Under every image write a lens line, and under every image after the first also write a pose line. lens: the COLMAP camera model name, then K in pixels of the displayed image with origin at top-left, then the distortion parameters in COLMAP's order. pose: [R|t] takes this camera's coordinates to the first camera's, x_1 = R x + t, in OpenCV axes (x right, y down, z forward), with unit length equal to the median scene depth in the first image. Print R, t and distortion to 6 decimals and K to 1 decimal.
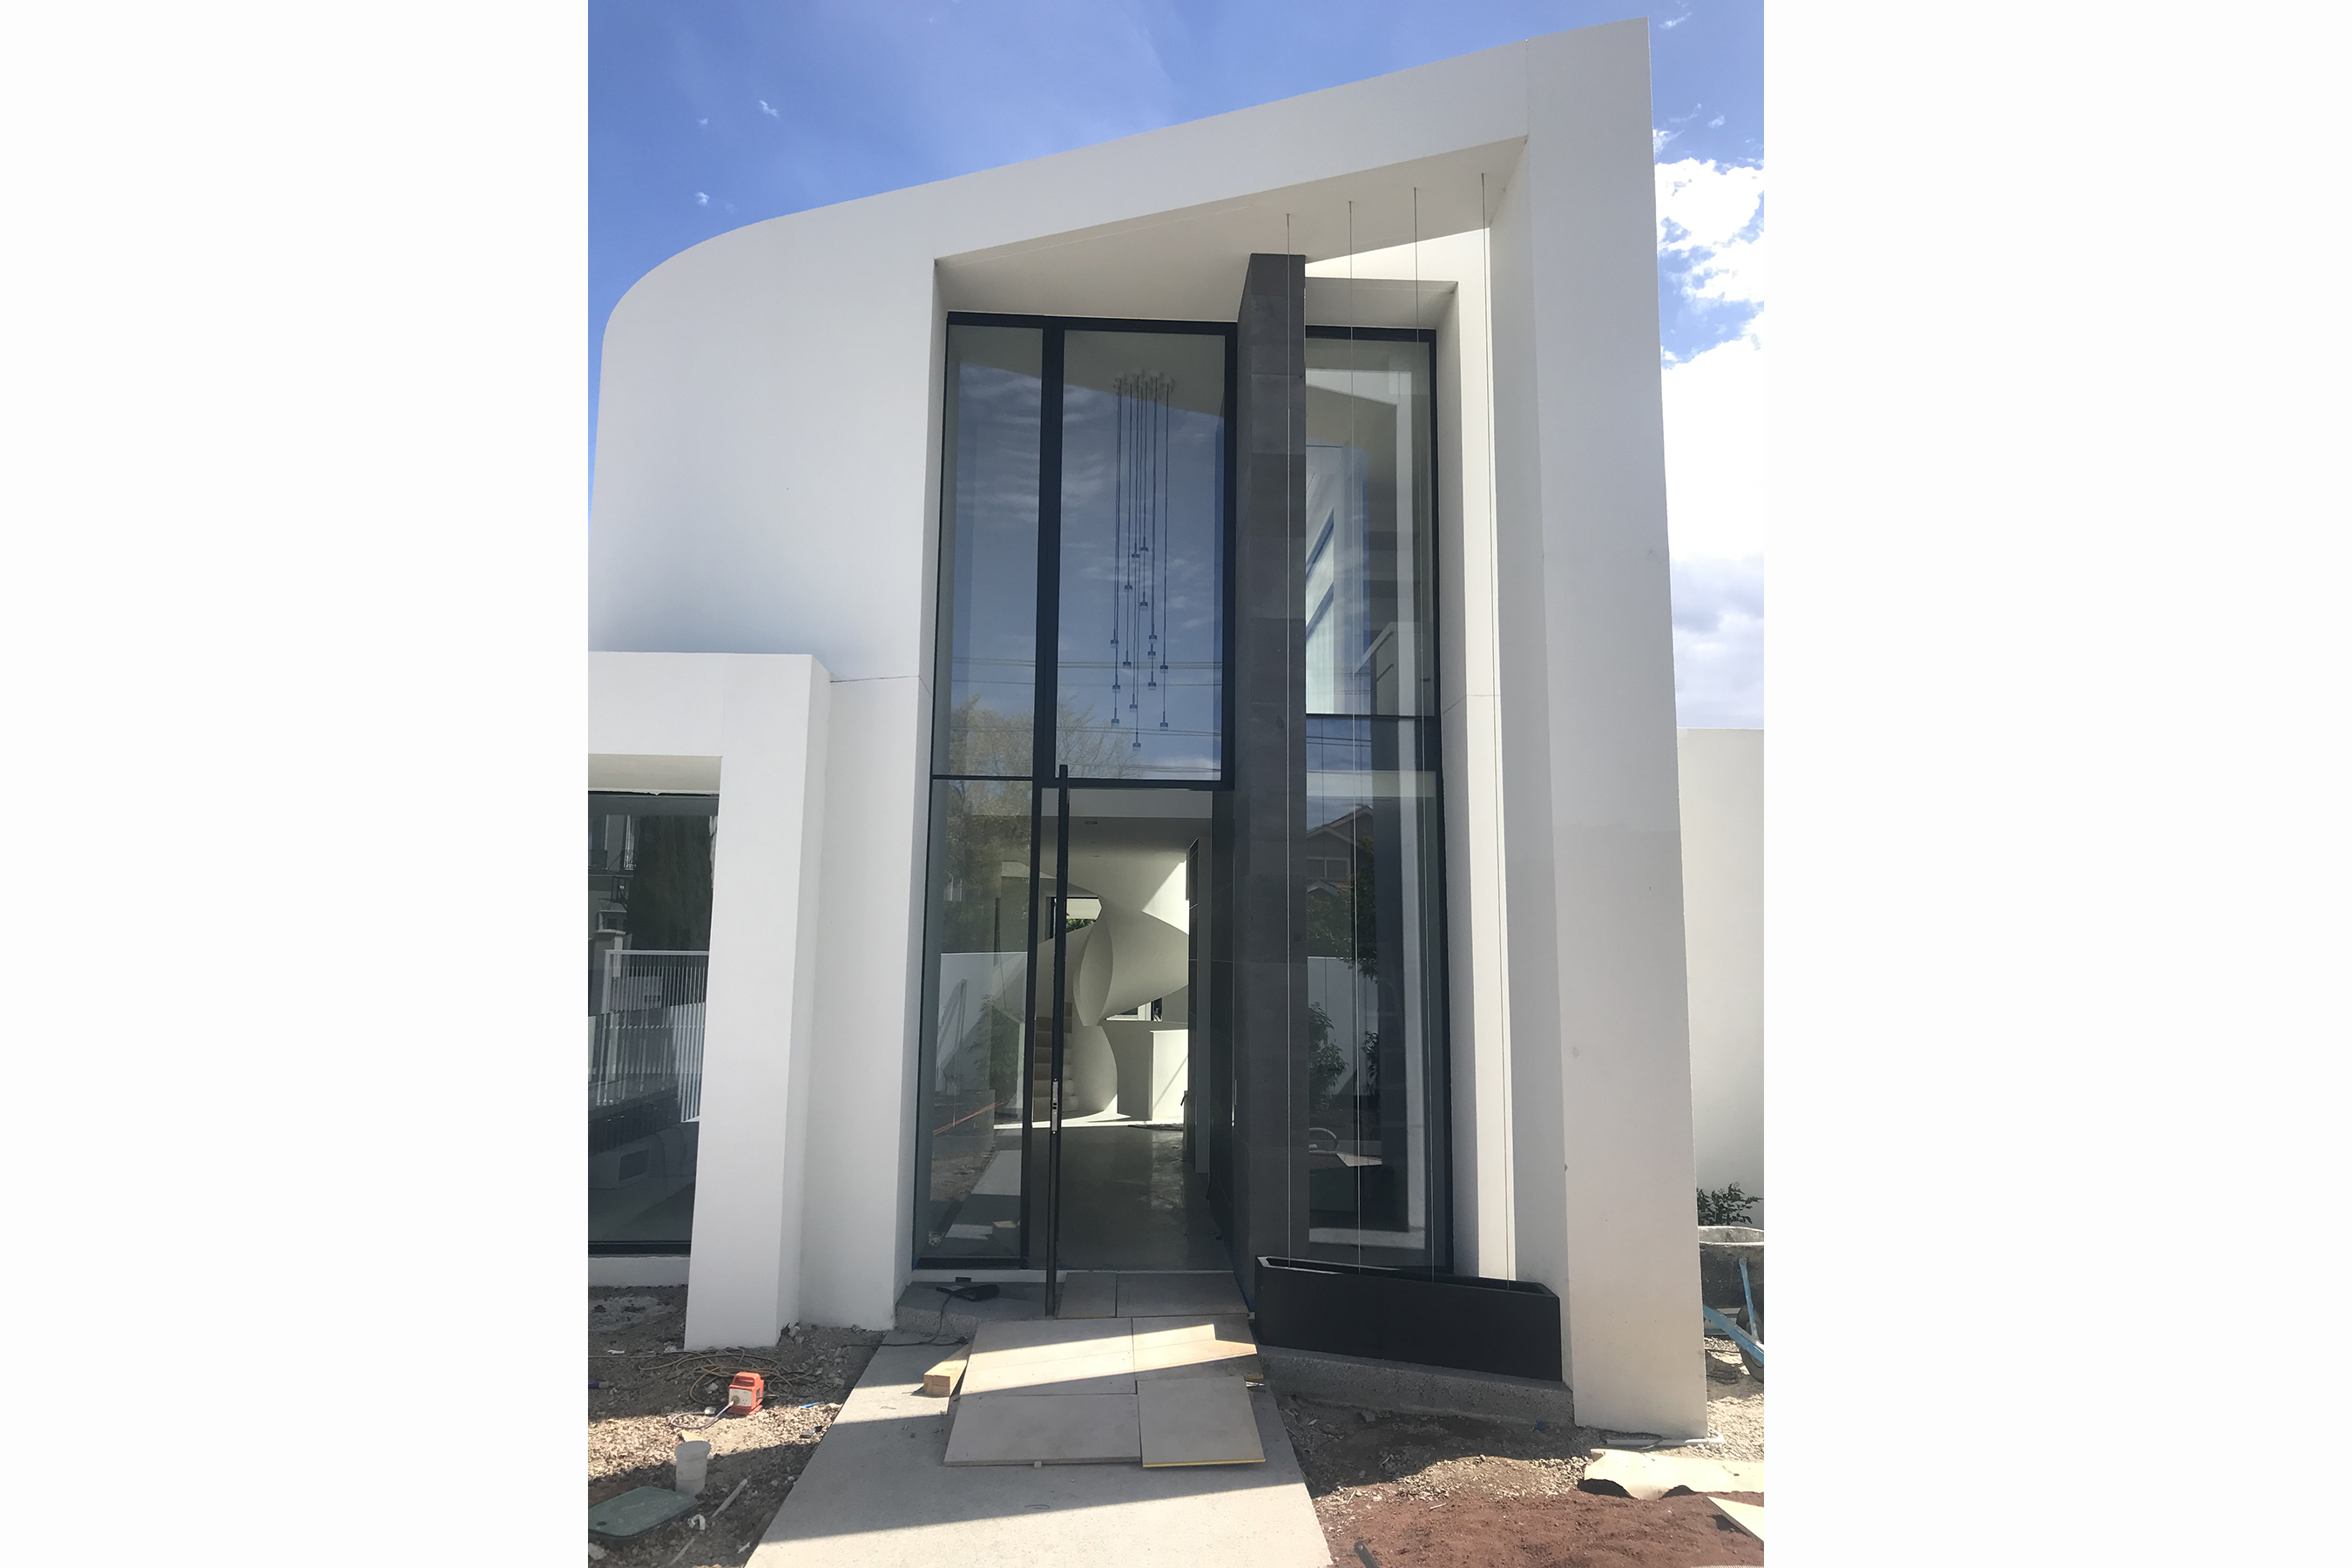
lens RADIAL K [[1288.6, 0, 1176.0], [0, 1288.6, 784.0], [0, 0, 1]] dist [0.045438, 0.000152]
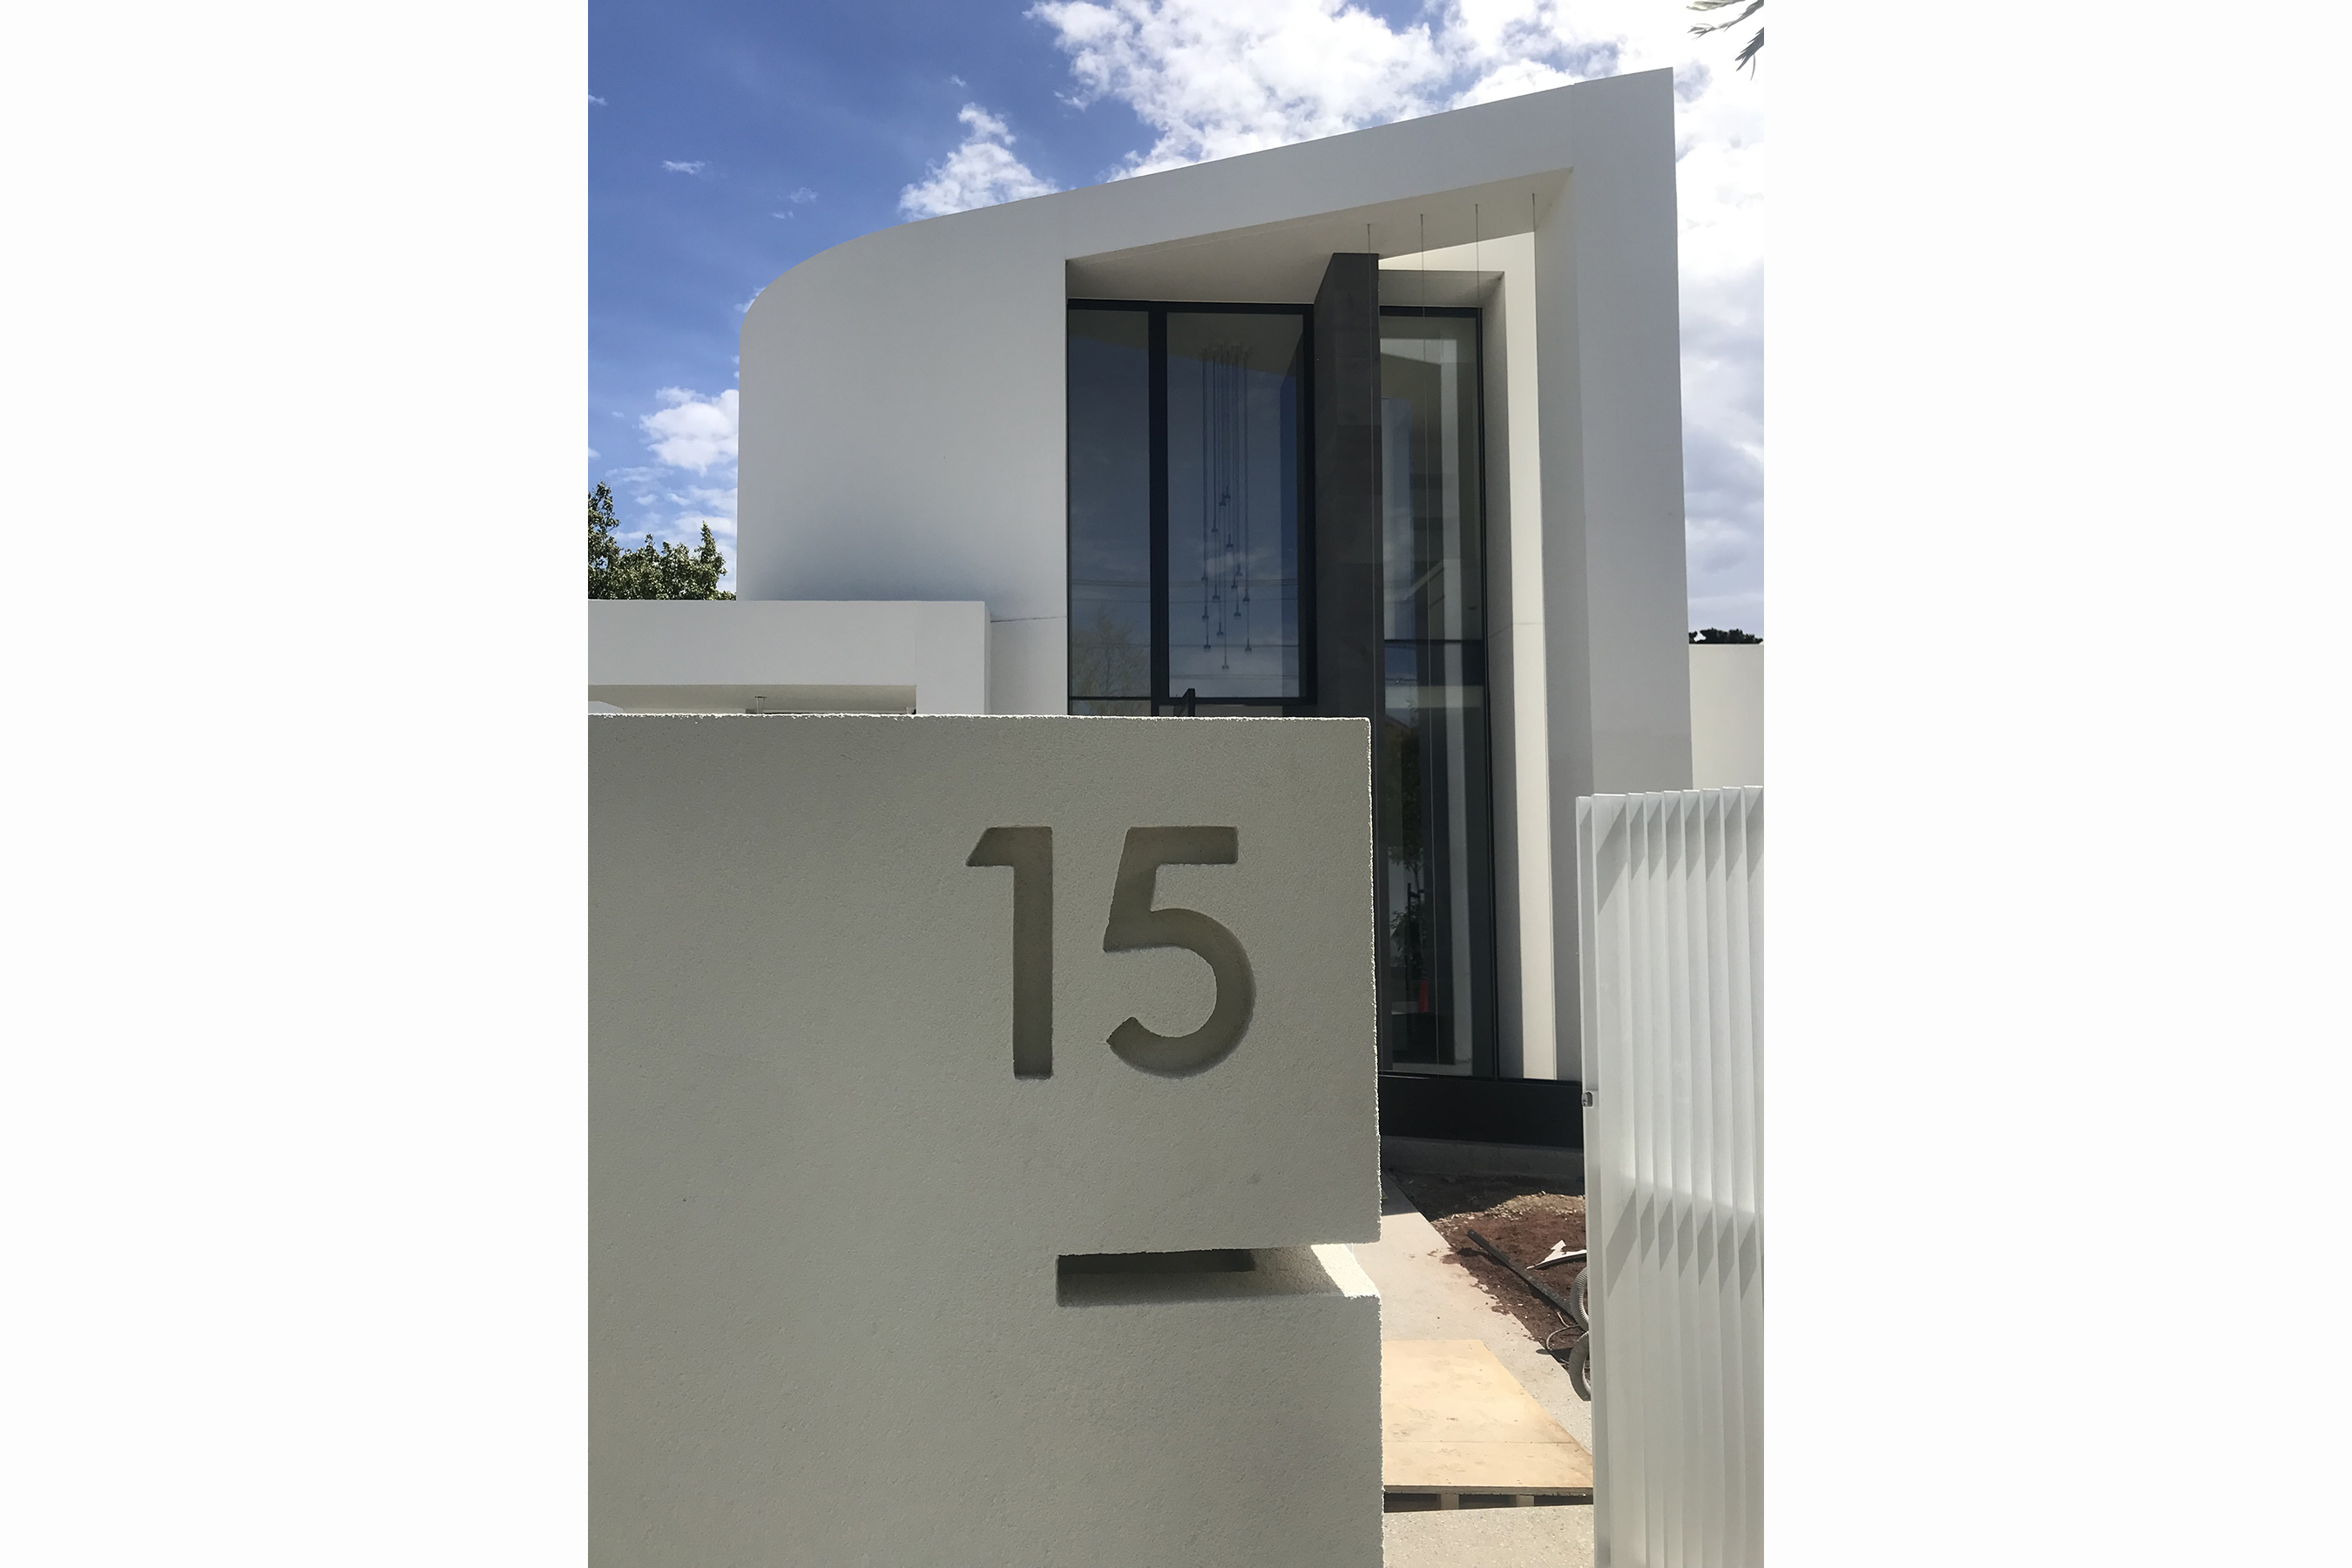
lens RADIAL K [[1305.1, 0, 1176.0], [0, 1305.1, 784.0], [0, 0, 1]] dist [0.032488, -0.000163]
pose [[0.999672, -0.016784, 0.019353, -0.109330], [0.015349, 0.997285, 0.072024, -0.010900], [-0.020510, -0.071703, 0.997215, -0.213734]]
